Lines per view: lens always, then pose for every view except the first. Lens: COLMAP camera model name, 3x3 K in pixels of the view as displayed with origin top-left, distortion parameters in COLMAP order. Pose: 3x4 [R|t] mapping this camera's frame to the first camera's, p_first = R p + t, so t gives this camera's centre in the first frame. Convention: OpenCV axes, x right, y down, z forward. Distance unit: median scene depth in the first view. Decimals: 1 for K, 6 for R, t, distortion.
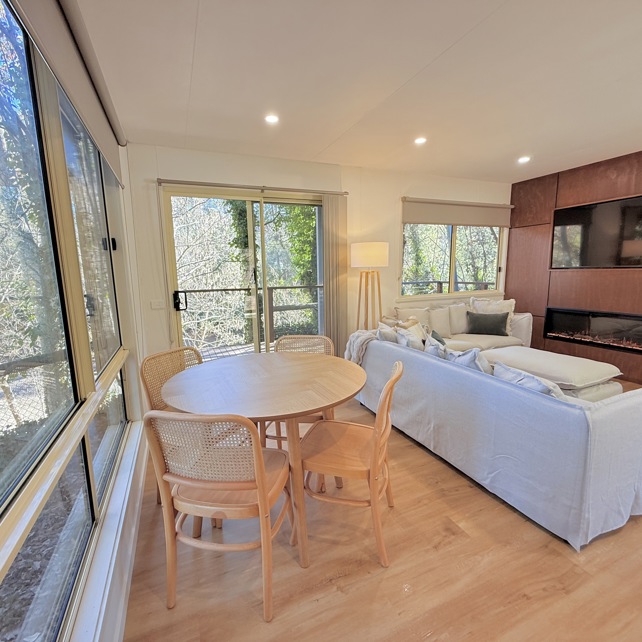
lens RADIAL K [[340.7, 0, 321.0], [0, 340.7, 321.0], [0, 0, 1]] dist [0.005848, 0.000110]
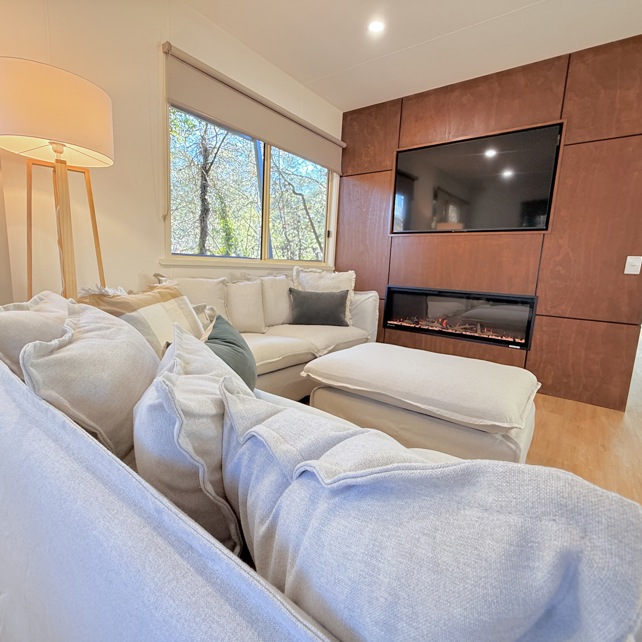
lens RADIAL K [[340.7, 0, 321.0], [0, 340.7, 321.0], [0, 0, 1]] dist [0.005848, 0.000110]
pose [[0.867027, -0.020313, 0.497847, 0.173178], [0.012048, 0.999731, 0.019809, 0.019594], [-0.498115, -0.011177, 0.867039, 0.444101]]
